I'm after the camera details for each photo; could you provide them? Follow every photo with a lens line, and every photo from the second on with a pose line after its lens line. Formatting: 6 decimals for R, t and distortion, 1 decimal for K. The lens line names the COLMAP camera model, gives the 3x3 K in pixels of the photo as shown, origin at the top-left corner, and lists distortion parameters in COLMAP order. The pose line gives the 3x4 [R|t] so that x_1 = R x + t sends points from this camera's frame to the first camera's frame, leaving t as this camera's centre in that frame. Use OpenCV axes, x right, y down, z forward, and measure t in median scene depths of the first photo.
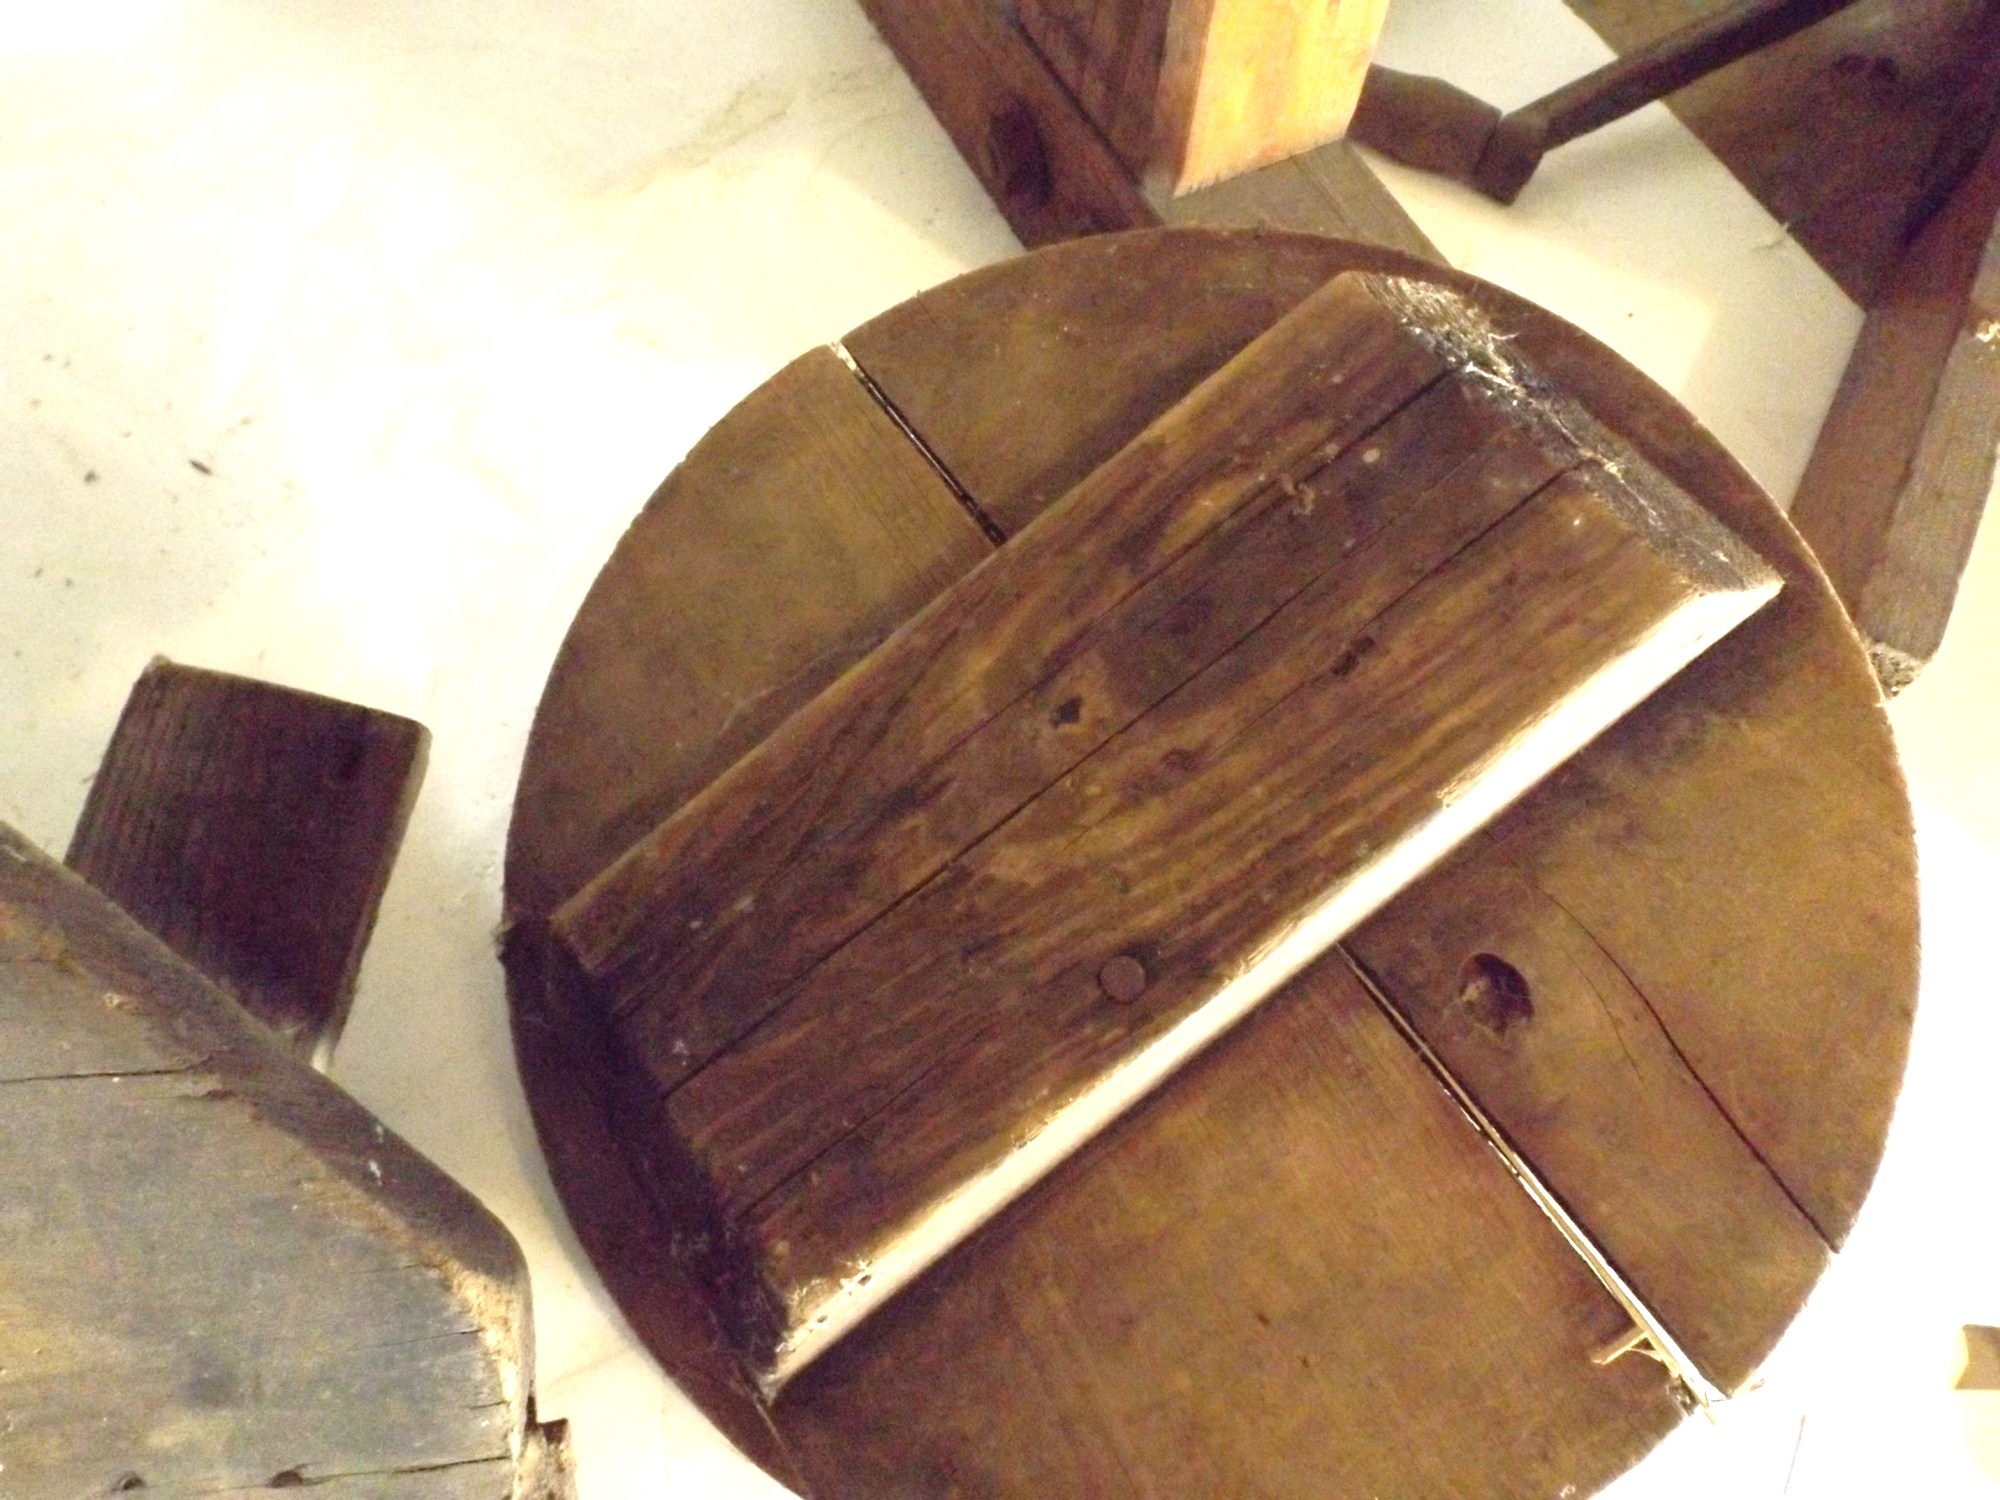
lens RADIAL K [[1432.5, 0, 1002.0], [0, 1432.5, 759.1], [0, 0, 1]] dist [0.005231, -0.017282]
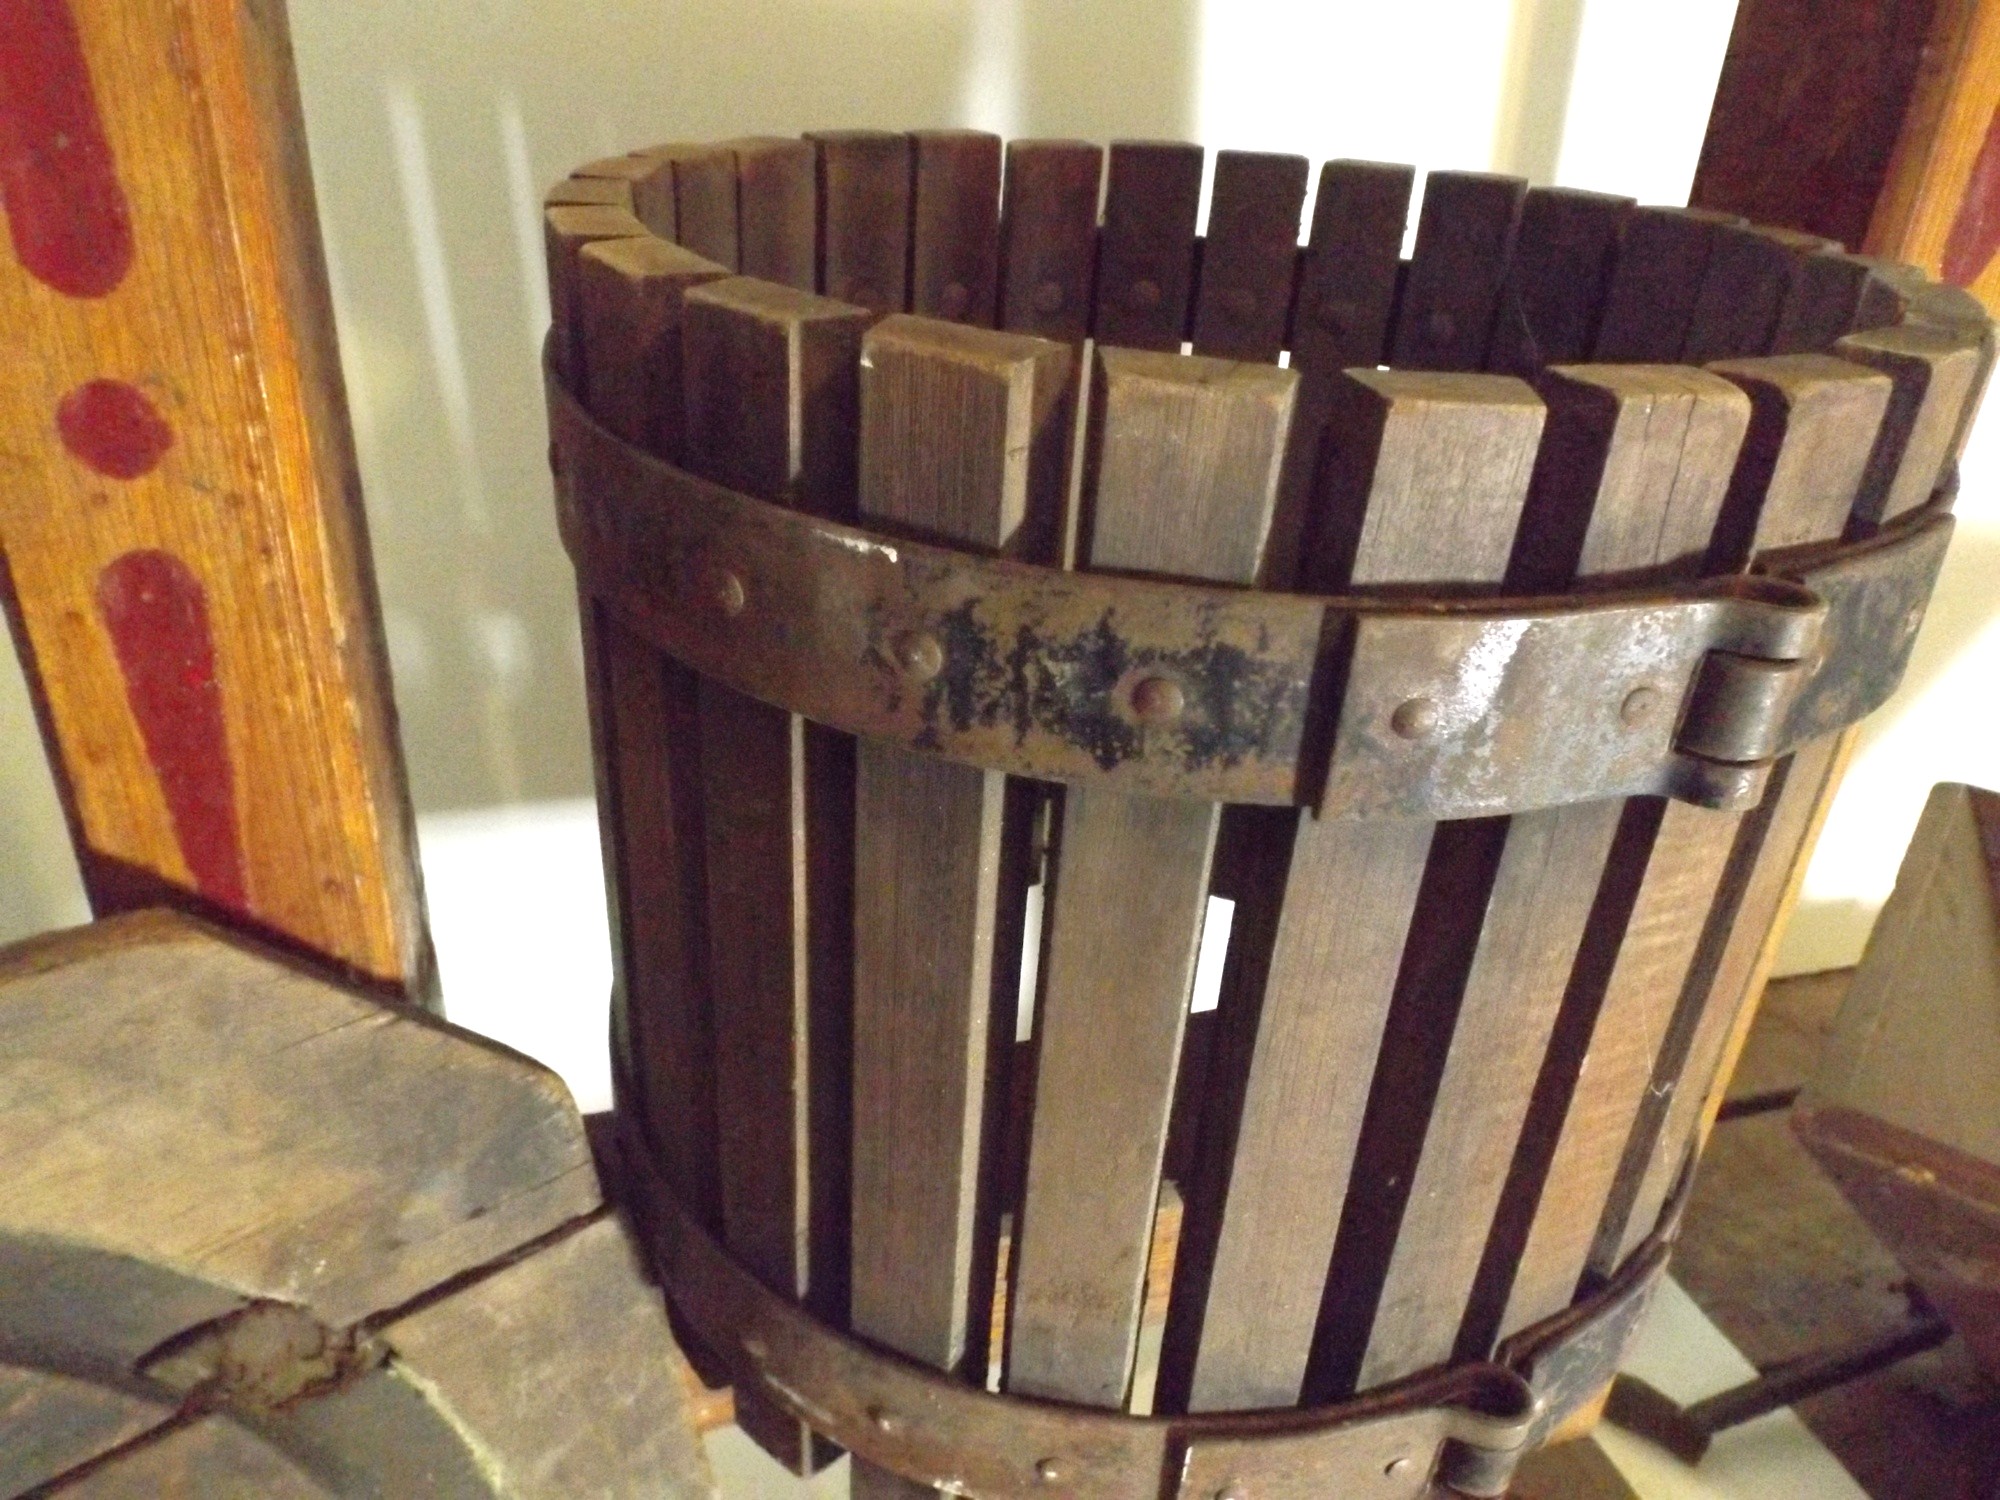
lens RADIAL K [[1432.5, 0, 1009.4], [0, 1432.5, 747.9], [0, 0, 1]] dist [0.005231, -0.017282]
pose [[0.985584, 0.098171, -0.137795, -0.437488], [-0.162550, 0.775351, -0.610253, 0.144322], [0.046930, 0.623854, 0.780131, -1.324168]]
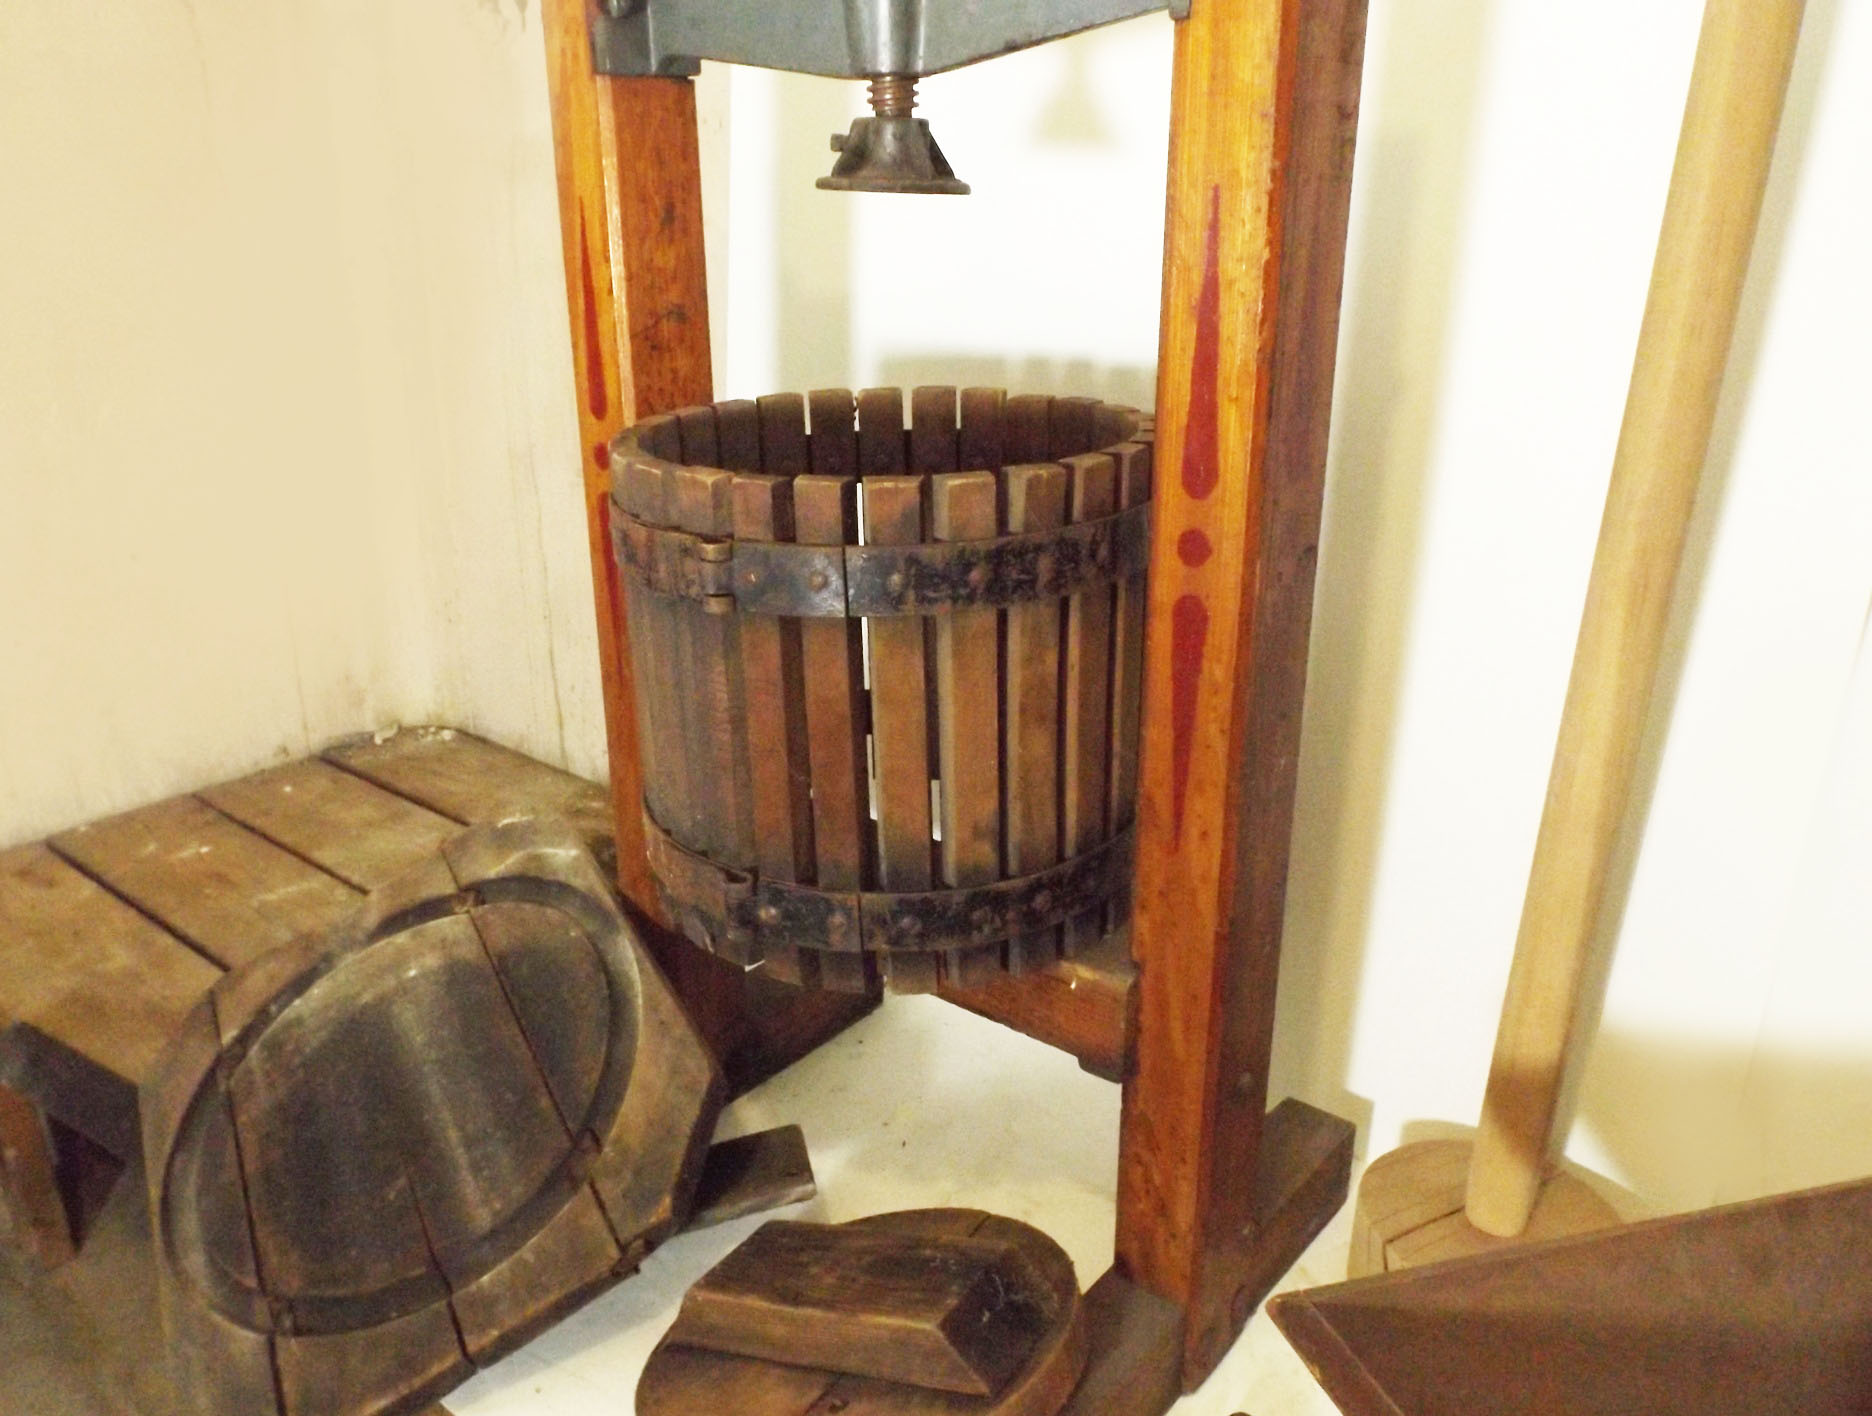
lens RADIAL K [[1433.4, 0, 872.4], [0, 1433.4, 749.6], [0, 0, 1]] dist [0.004148, -0.018880]
pose [[-0.139425, -0.081911, -0.986839, 2.474291], [-0.939403, -0.304245, 0.157976, -1.069058], [-0.313181, 0.949066, -0.034528, -1.159160]]
